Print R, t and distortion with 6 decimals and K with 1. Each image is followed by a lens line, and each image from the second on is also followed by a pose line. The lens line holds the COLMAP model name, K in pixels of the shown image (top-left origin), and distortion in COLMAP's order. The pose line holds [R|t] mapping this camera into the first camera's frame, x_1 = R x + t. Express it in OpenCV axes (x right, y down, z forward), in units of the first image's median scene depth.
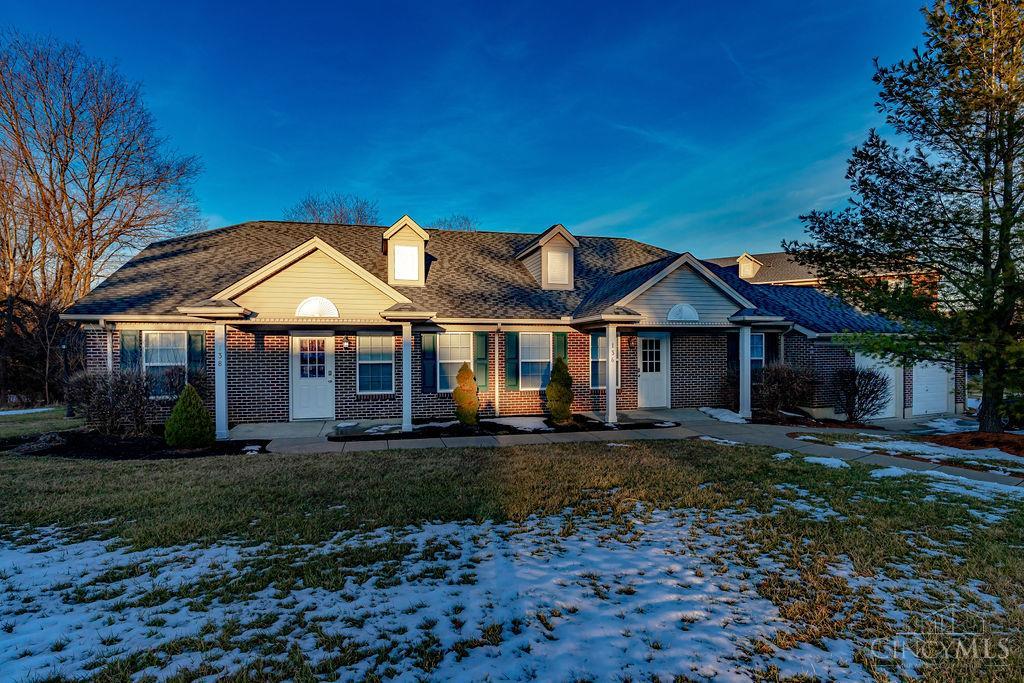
lens RADIAL K [[561.8, 0, 537.2], [0, 561.8, 339.6], [0, 0, 1]] dist [0.001164, -0.002223]
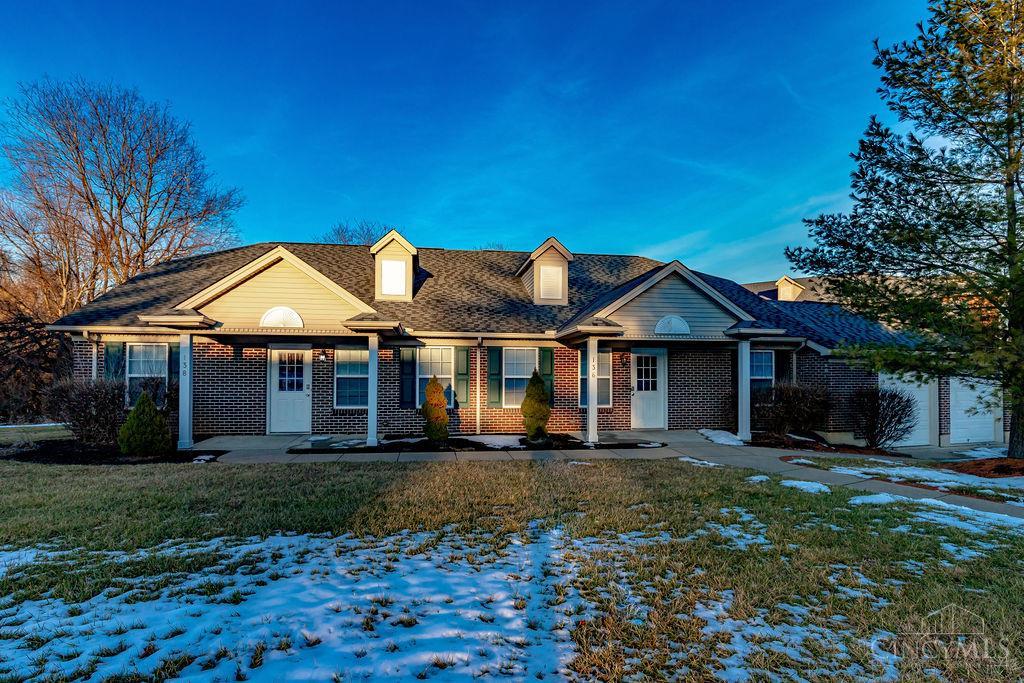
lens RADIAL K [[561.8, 0, 510.8], [0, 561.8, 342.6], [0, 0, 1]] dist [0.001164, -0.002223]
pose [[0.994794, 0.001301, -0.101896, 0.105015], [-0.005392, 0.999190, -0.039889, 0.023409], [0.101761, 0.040231, 0.993995, 0.058326]]
